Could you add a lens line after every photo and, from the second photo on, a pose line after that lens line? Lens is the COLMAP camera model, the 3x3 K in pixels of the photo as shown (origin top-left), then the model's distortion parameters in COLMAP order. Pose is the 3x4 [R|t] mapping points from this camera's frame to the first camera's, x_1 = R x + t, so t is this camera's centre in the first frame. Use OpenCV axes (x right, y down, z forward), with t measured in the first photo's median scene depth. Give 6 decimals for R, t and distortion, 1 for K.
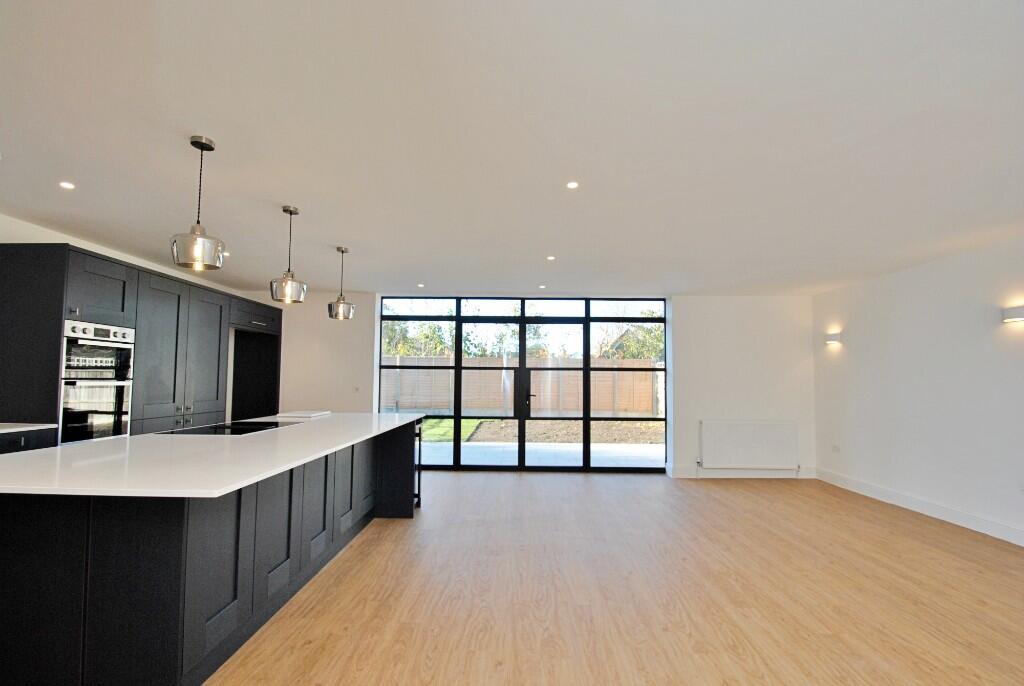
lens RADIAL K [[451.4, 0, 515.9], [0, 451.4, 359.5], [0, 0, 1]] dist [0.000662, -0.000580]
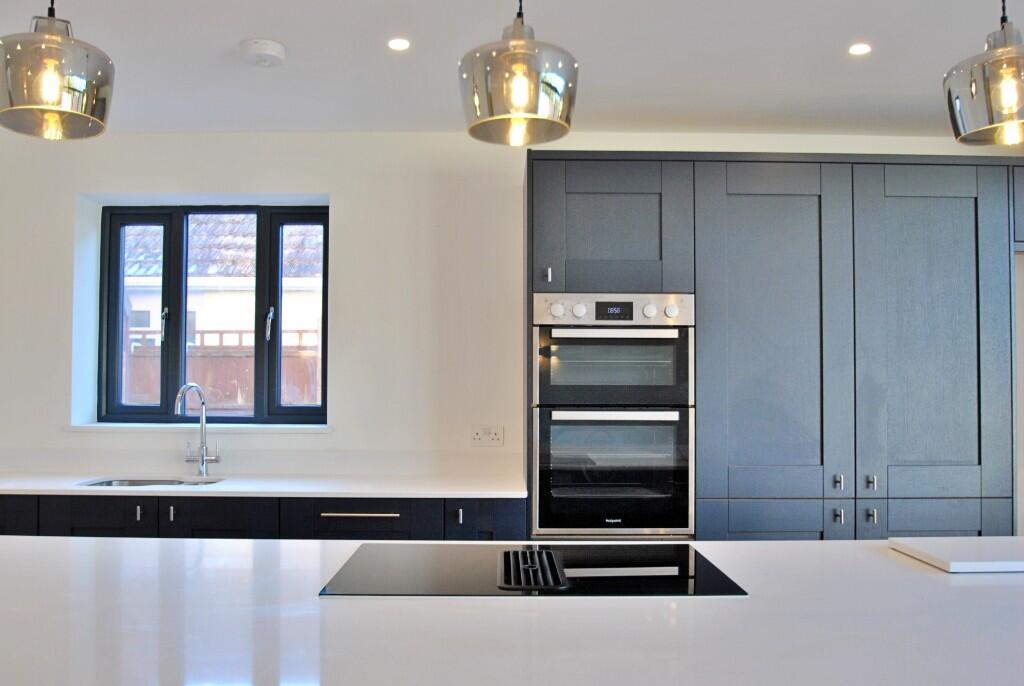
lens RADIAL K [[868.1, 0, 512.0], [0, 868.1, 343.0], [0, 0, 1]] dist [-0.009470, -0.003189]
pose [[0.024720, -0.043571, -0.998744, 0.007772], [0.043803, 0.998137, -0.042460, 0.008998], [0.998734, -0.042698, 0.026583, 0.737887]]
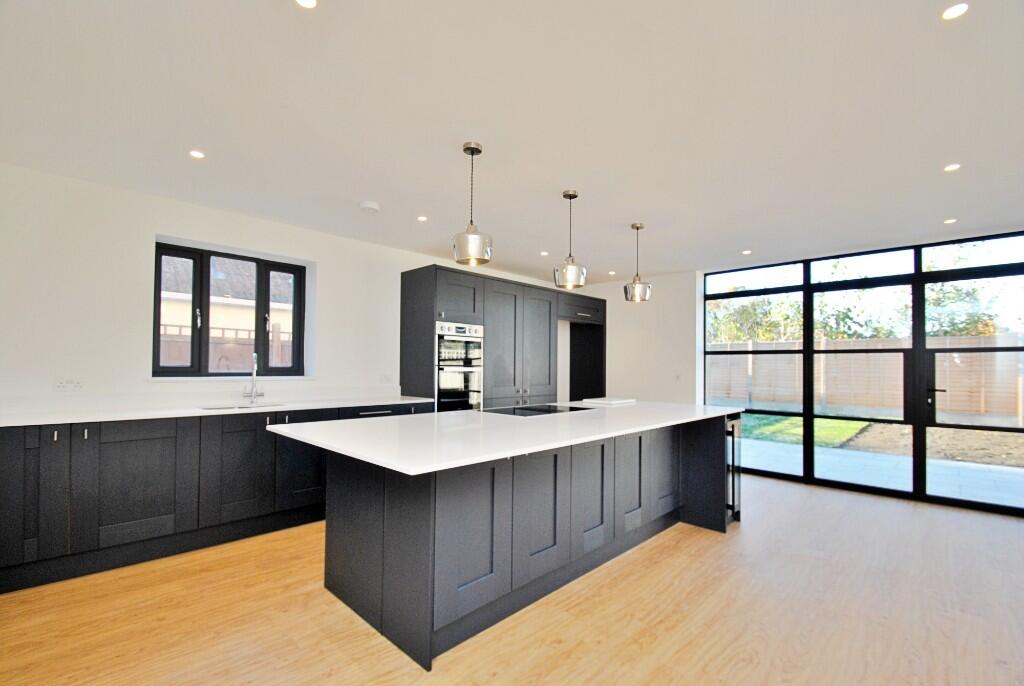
lens RADIAL K [[451.4, 0, 515.9], [0, 451.4, 359.5], [0, 0, 1]] dist [0.000662, -0.000580]
pose [[0.720137, -0.013810, -0.693694, 0.076821], [0.029761, 0.999497, 0.010998, 0.013360], [0.693193, -0.028565, 0.720185, 0.151567]]
